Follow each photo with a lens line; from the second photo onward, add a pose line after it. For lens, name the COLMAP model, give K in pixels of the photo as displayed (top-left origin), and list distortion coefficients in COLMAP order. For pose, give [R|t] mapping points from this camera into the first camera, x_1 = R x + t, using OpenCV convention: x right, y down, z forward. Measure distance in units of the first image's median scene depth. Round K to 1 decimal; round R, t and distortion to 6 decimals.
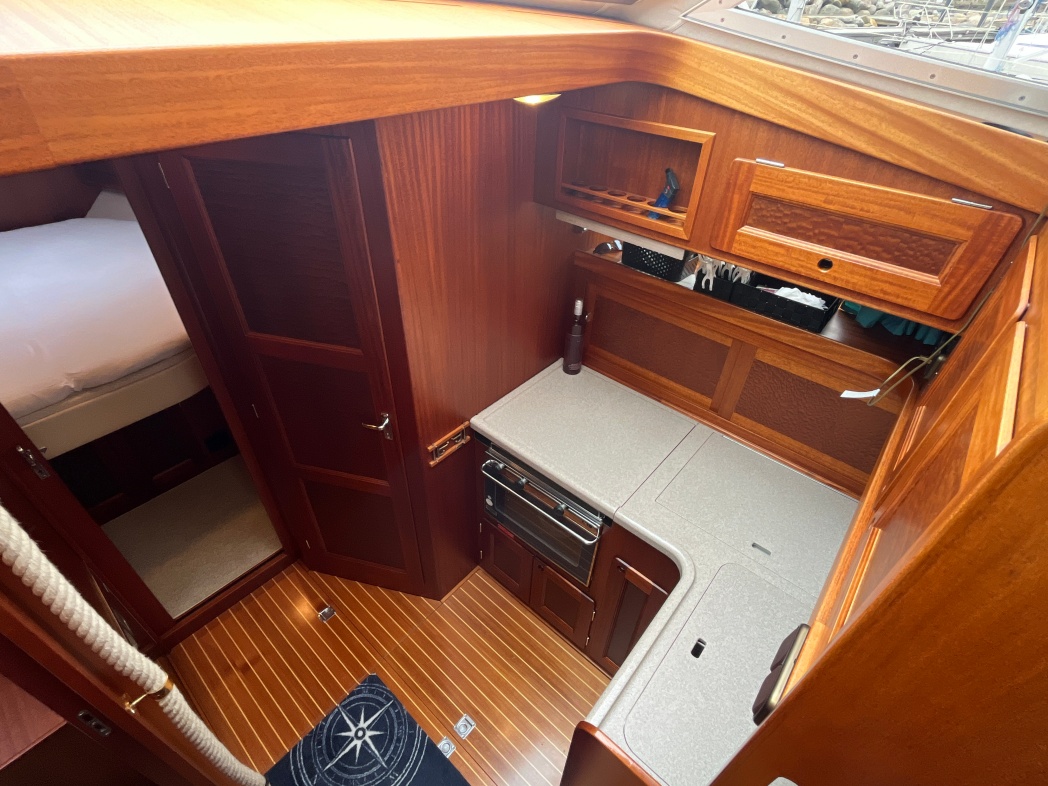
lens RADIAL K [[493.5, 0, 531.9], [0, 493.5, 392.6], [0, 0, 1]] dist [0.002143, -0.000548]
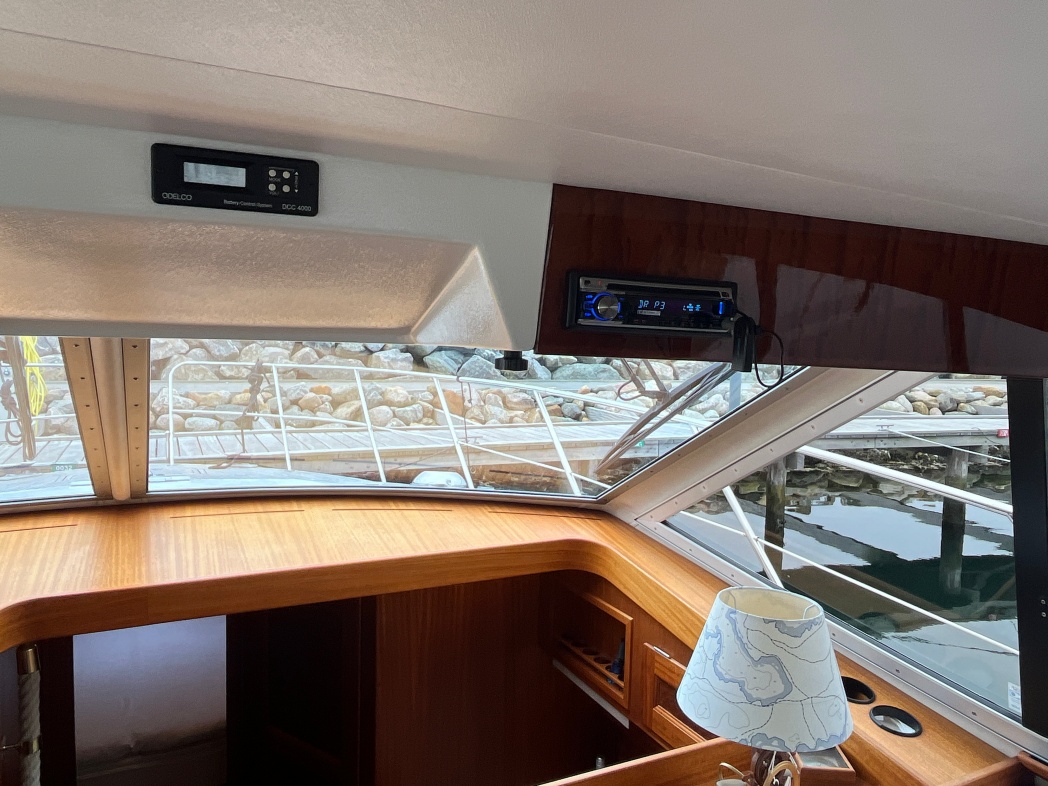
lens RADIAL K [[752.9, 0, 514.3], [0, 752.9, 394.0], [0, 0, 1]] dist [0.003909, -0.001558]
pose [[0.916759, 0.013872, -0.399199, 0.604890], [-0.240046, 0.817934, -0.522841, 0.022272], [0.319266, 0.575145, 0.753178, -0.527546]]
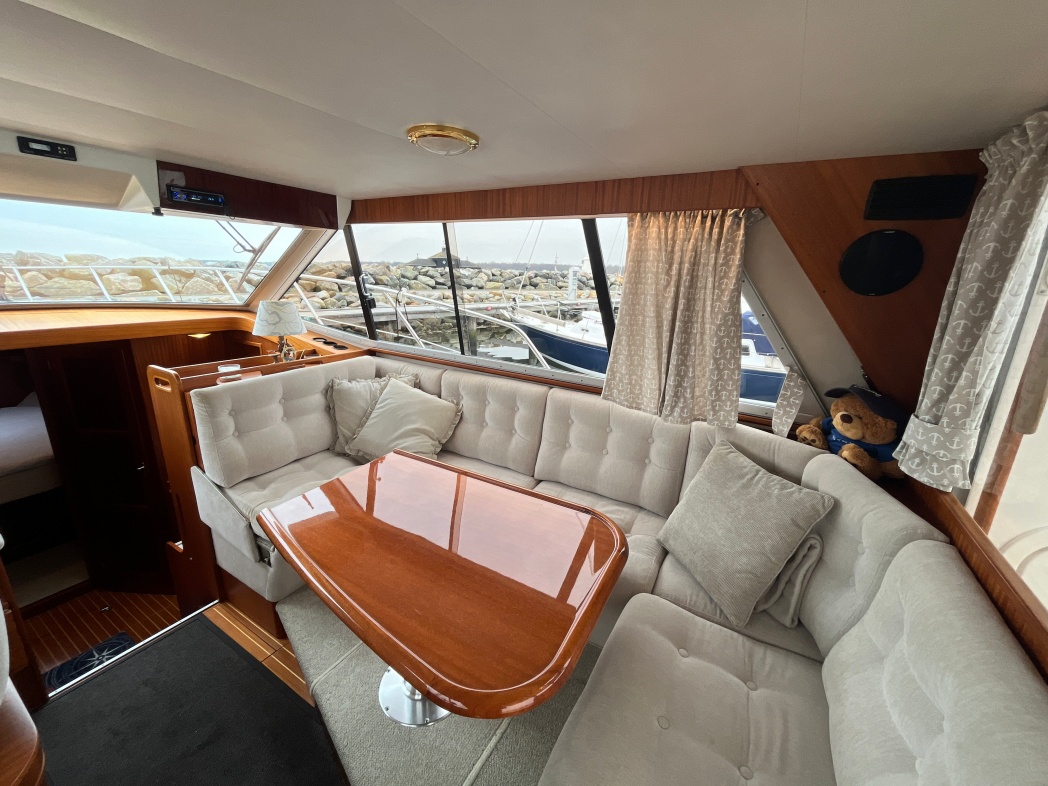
lens RADIAL K [[426.5, 0, 517.8], [0, 426.5, 393.0], [0, 0, 1]] dist [-0.002900, 0.000366]
pose [[0.986629, -0.064554, 0.149652, 1.130526], [0.117579, 0.917778, -0.379288, 0.698056], [-0.112863, 0.391812, 0.913096, -1.078148]]
